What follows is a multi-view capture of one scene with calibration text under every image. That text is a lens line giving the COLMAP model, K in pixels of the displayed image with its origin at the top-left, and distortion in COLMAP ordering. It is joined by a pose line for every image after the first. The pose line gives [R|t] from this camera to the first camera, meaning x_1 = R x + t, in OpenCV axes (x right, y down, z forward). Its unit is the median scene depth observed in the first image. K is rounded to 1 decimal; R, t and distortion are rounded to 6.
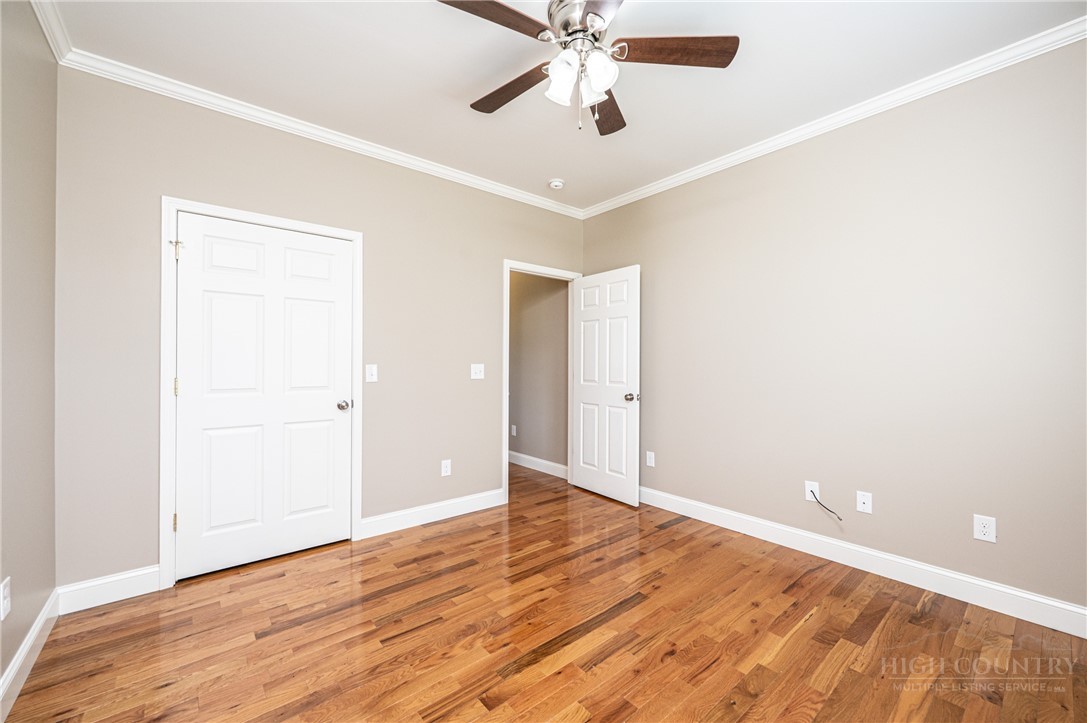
lens RADIAL K [[430.8, 0, 548.8], [0, 430.8, 362.7], [0, 0, 1]] dist [-0.001508, 0.001623]
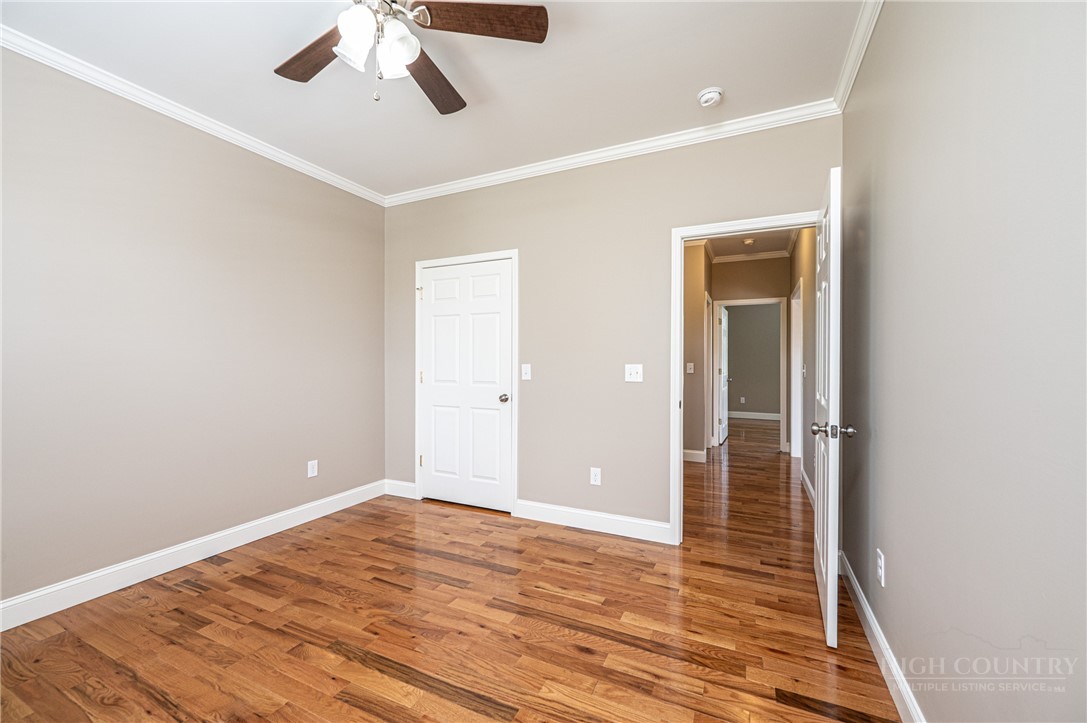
lens RADIAL K [[430.8, 0, 544.4], [0, 430.8, 364.5], [0, 0, 1]] dist [-0.001508, 0.001623]
pose [[0.419008, 0.001292, -0.907982, 0.543010], [-0.001428, 0.999999, 0.000764, 0.003730], [0.907981, 0.000976, 0.419009, 0.502382]]
